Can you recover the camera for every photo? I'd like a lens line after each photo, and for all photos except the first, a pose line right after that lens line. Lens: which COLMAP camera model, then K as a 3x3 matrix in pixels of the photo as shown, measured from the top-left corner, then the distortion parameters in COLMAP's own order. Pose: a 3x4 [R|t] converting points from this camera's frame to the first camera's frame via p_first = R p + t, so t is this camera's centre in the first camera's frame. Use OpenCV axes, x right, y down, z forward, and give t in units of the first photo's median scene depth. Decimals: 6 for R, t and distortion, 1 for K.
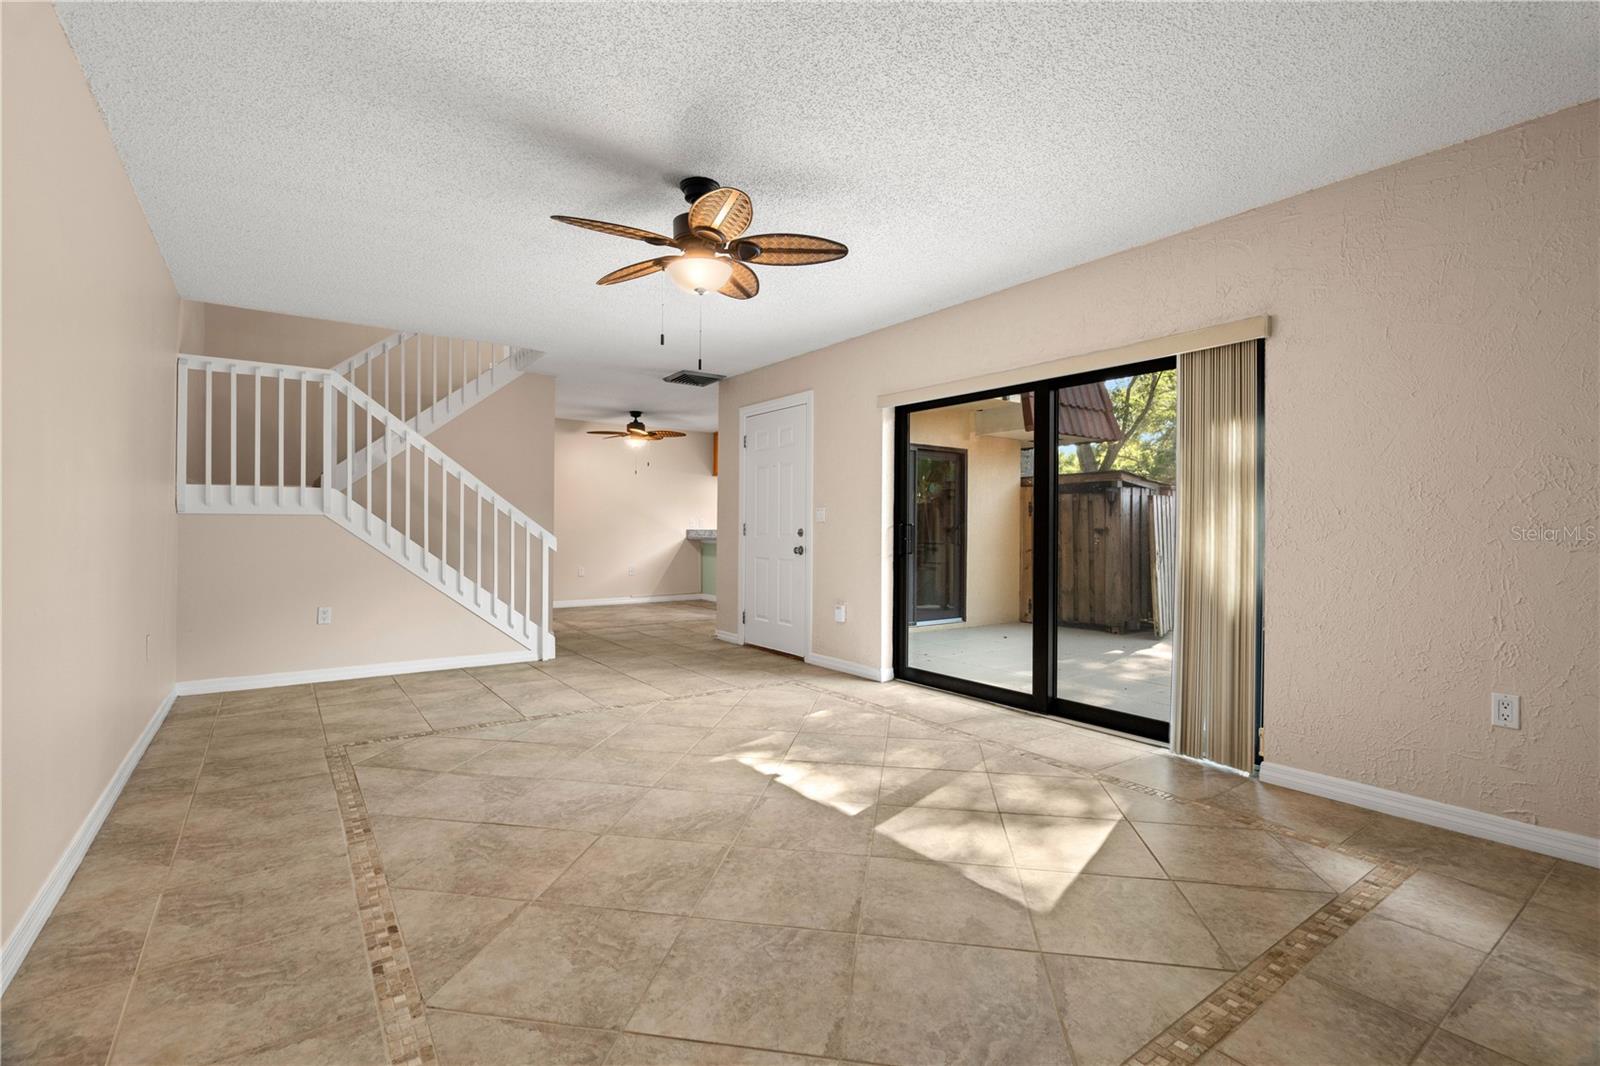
lens RADIAL K [[725.2, 0, 797.7], [0, 725.2, 518.5], [0, 0, 1]] dist [-0.004043, 0.000143]
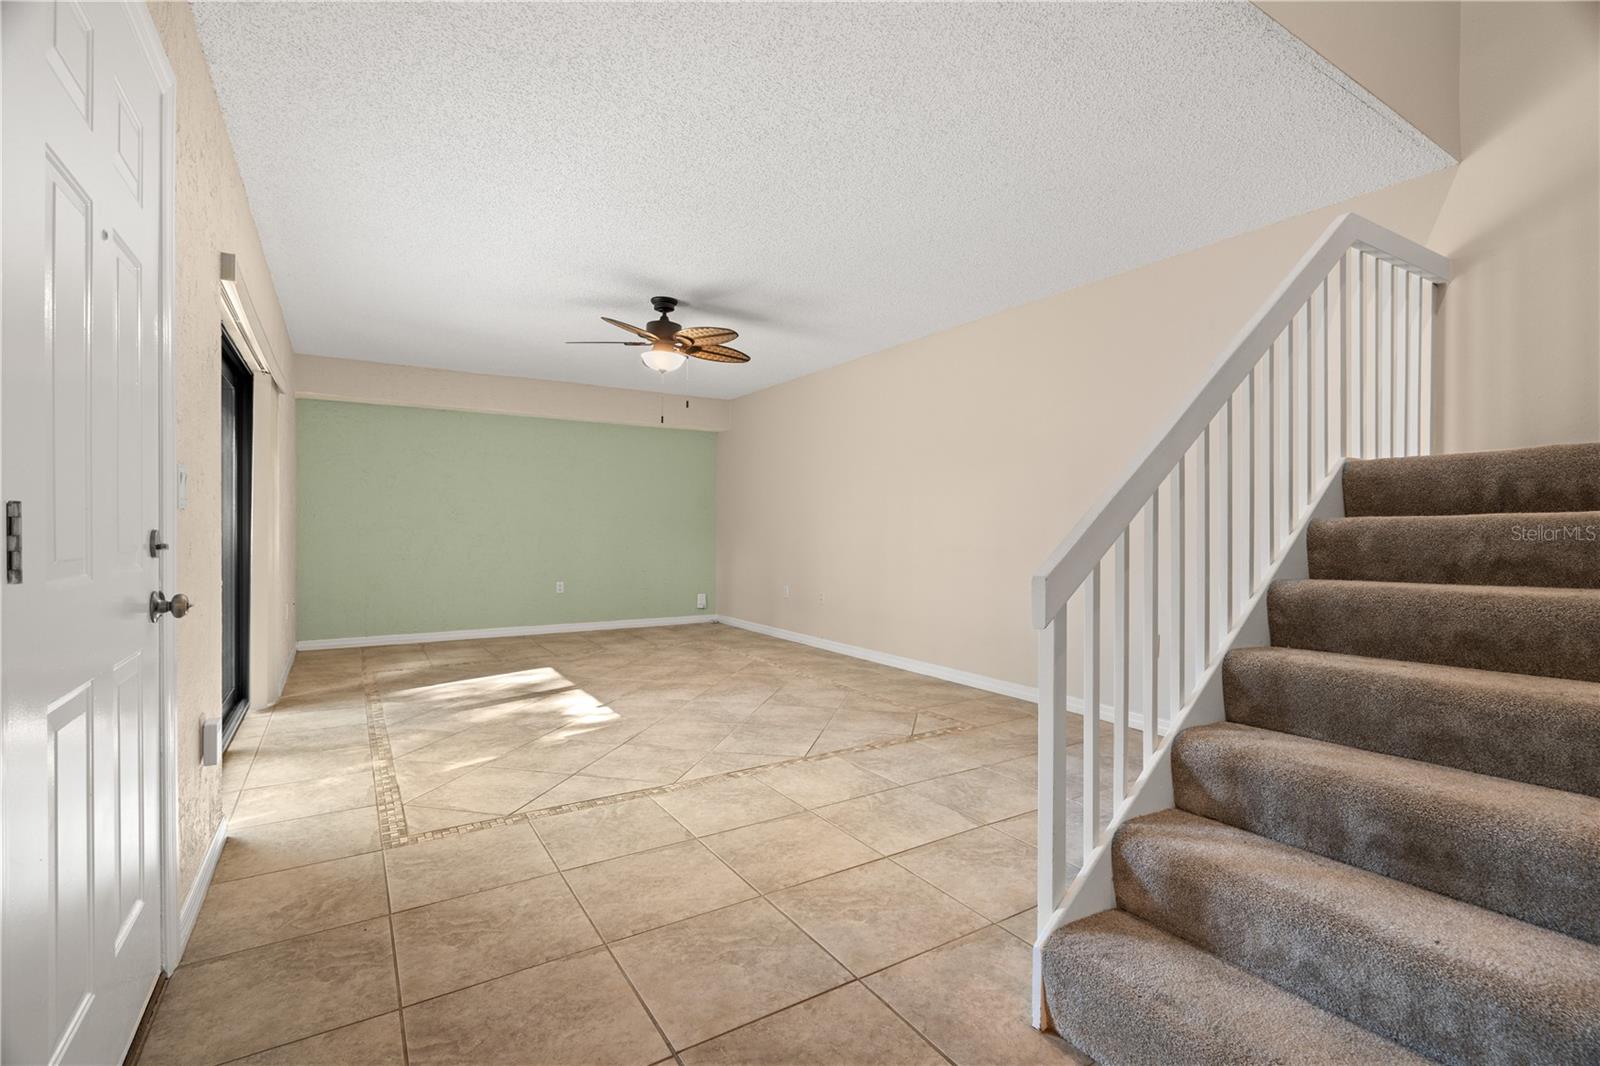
lens RADIAL K [[723.0, 0, 800.0], [0, 723.0, 533.0], [0, 0, 1]] dist [-0.001872, -0.000051]
pose [[-0.998051, -0.010898, 0.061439, -0.561777], [-0.011210, 0.999926, -0.004740, 0.029313], [-0.061382, -0.005420, -0.998100, 2.708696]]
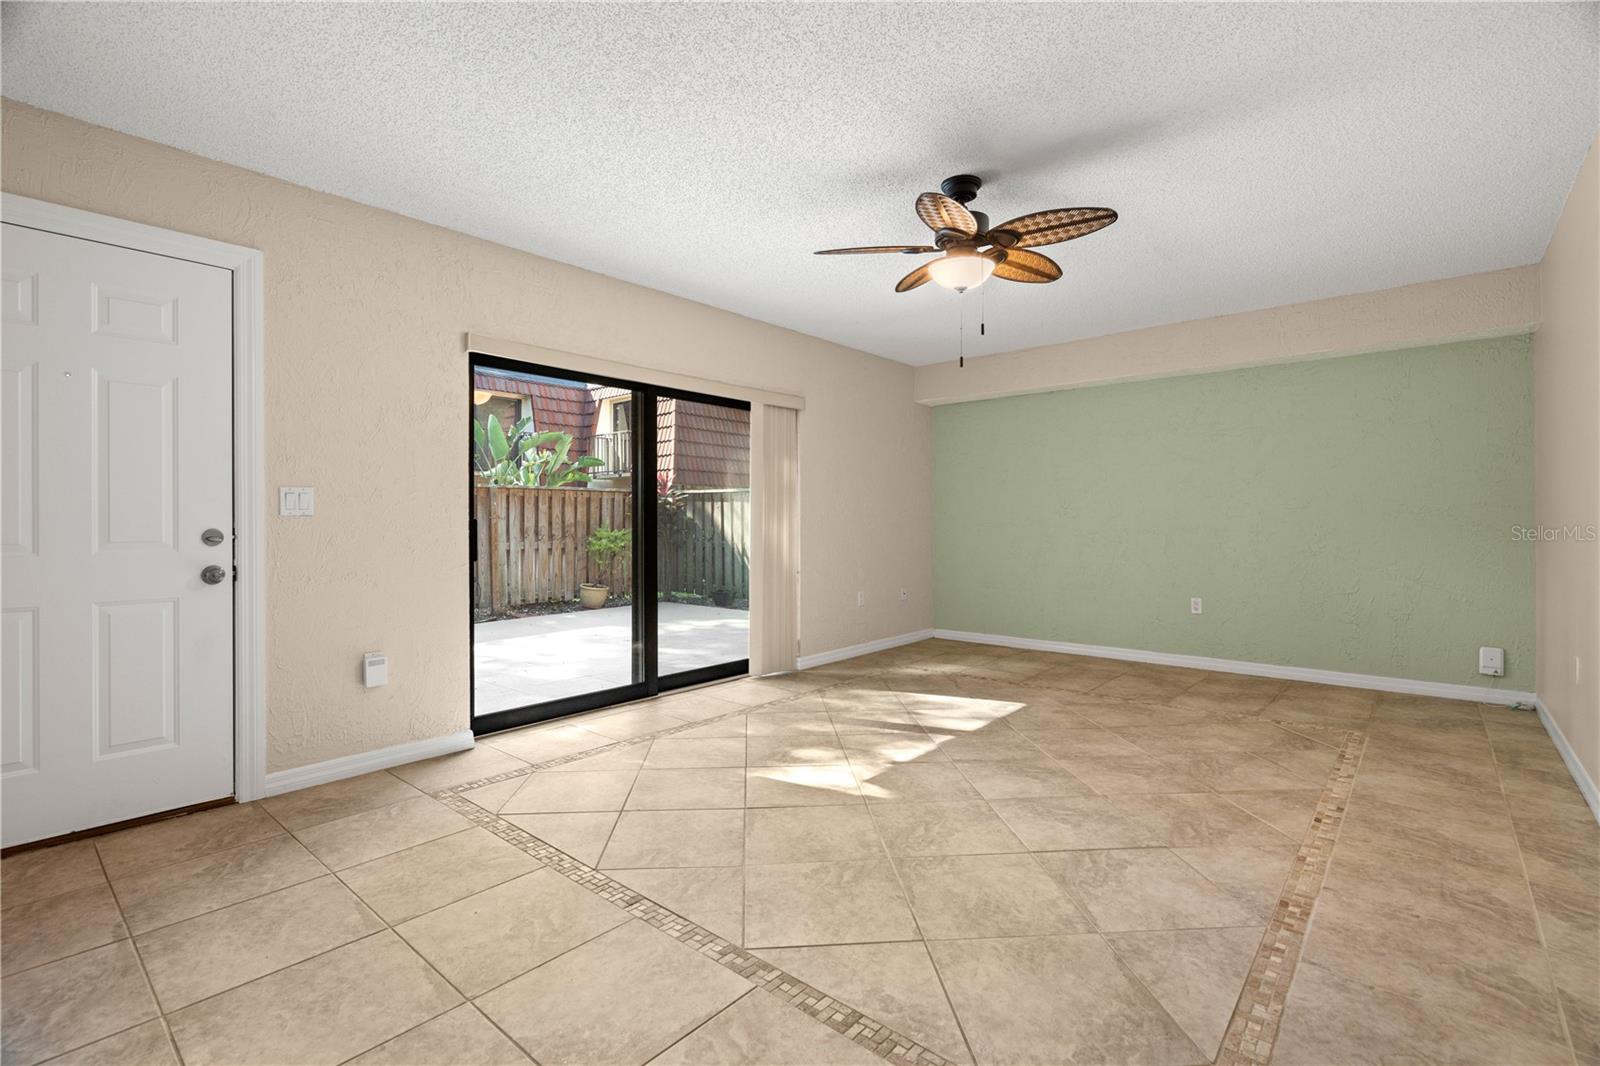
lens RADIAL K [[725.2, 0, 797.7], [0, 725.2, 518.5], [0, 0, 1]] dist [-0.004043, 0.000143]
pose [[-0.229911, 0.000435, 0.973211, -1.157323], [-0.010214, 0.999944, -0.002860, 0.010764], [-0.973158, -0.010598, -0.229894, 1.584405]]
